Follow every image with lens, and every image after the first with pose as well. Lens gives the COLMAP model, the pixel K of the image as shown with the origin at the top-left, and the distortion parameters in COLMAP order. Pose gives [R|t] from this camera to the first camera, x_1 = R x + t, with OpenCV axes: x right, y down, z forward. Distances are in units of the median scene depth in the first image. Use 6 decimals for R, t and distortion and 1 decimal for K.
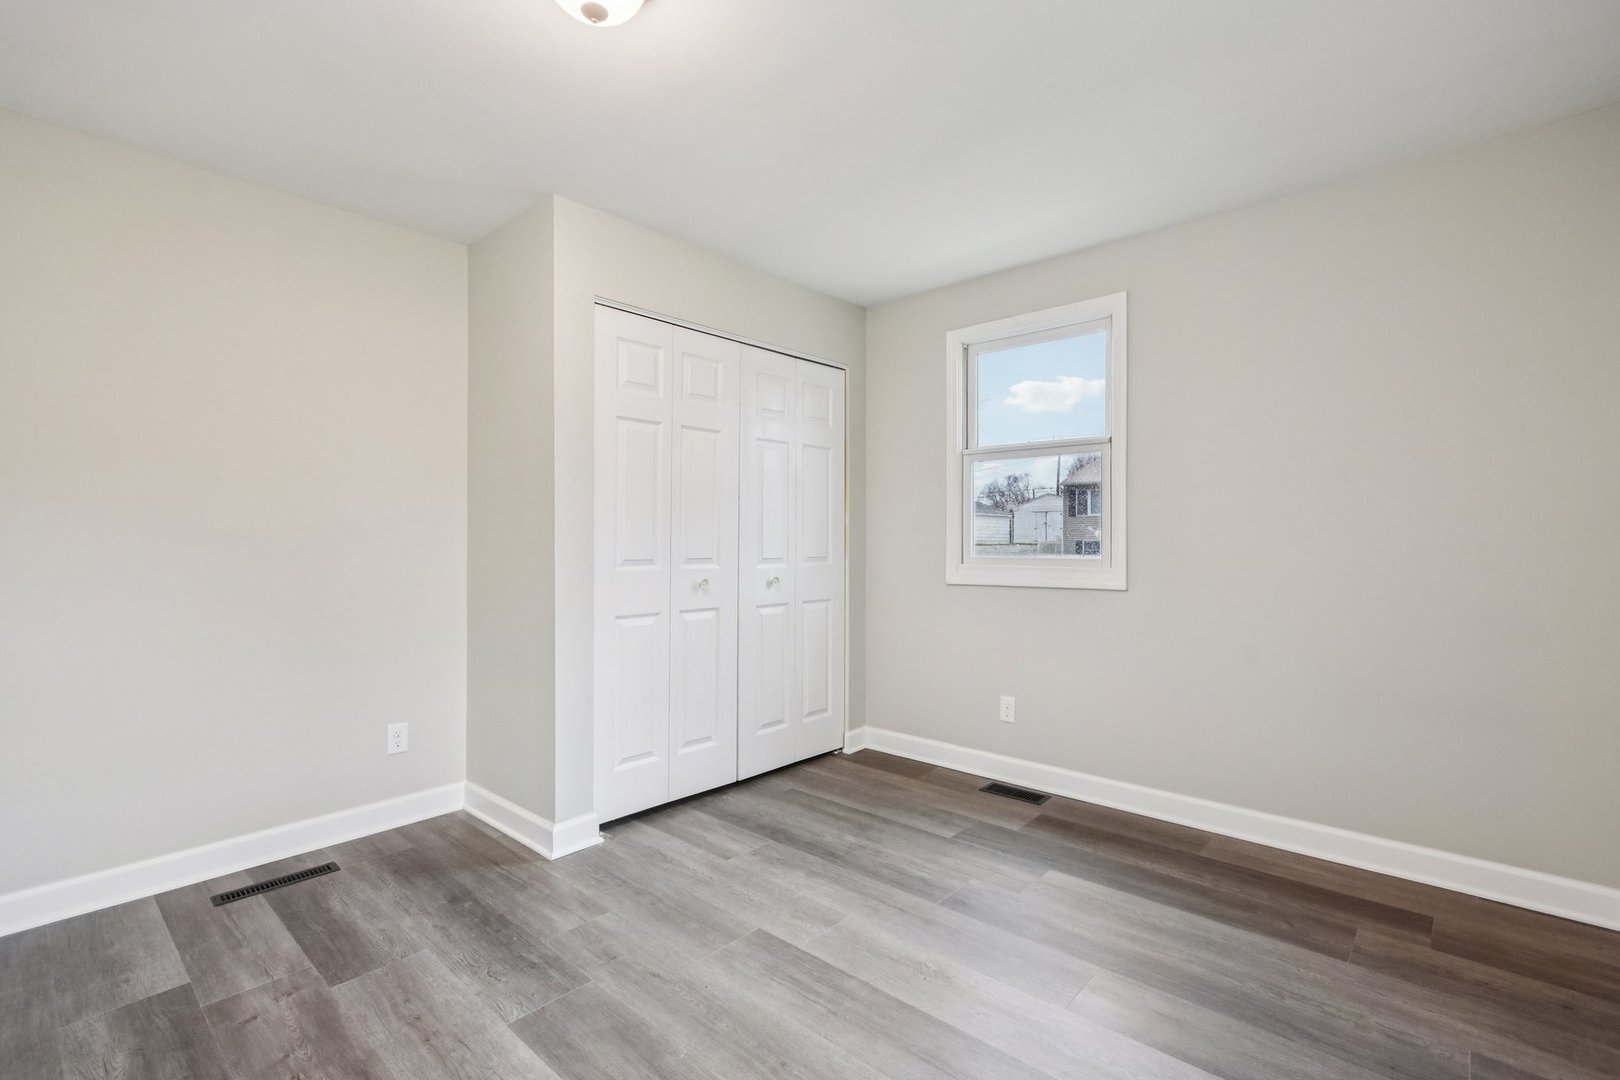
lens RADIAL K [[733.4, 0, 816.9], [0, 733.4, 551.2], [0, 0, 1]] dist [0.008085, -0.000245]
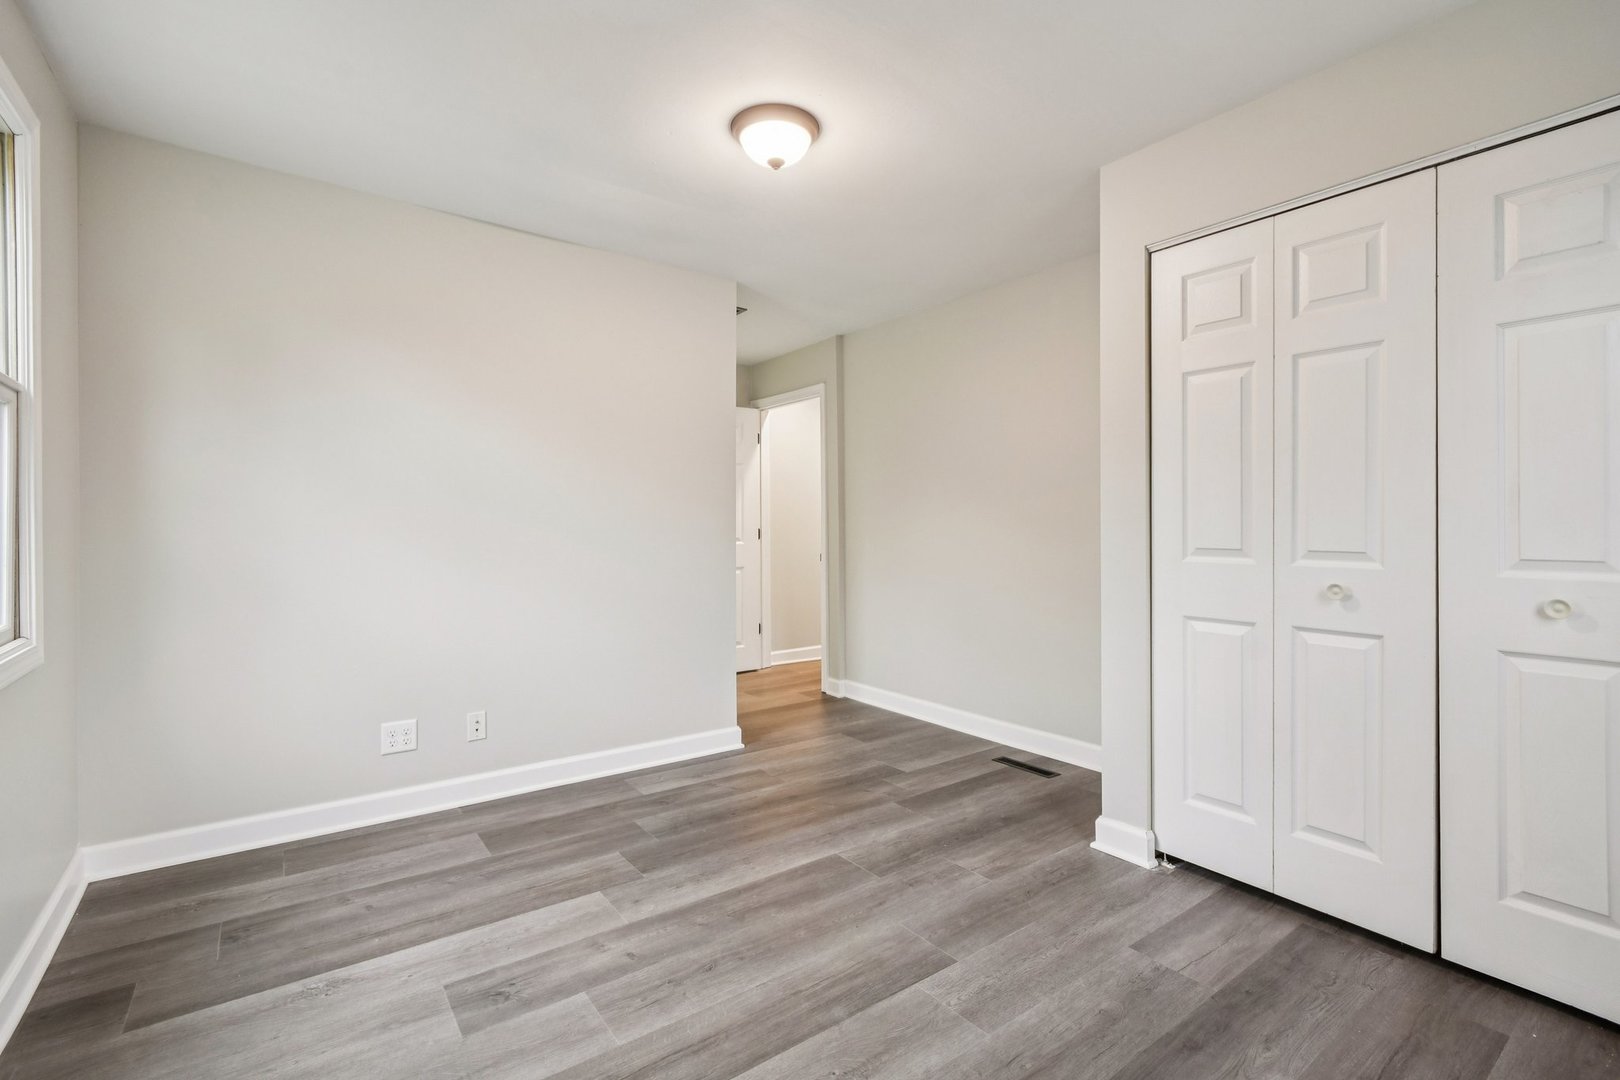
lens RADIAL K [[738.5, 0, 818.4], [0, 738.5, 528.0], [0, 0, 1]] dist [0.001099, 0.000015]
pose [[-0.200667, 0.005780, -0.979642, 0.767154], [-0.010422, 0.999913, 0.008034, -0.015323], [0.979604, 0.011822, -0.200589, 0.933842]]
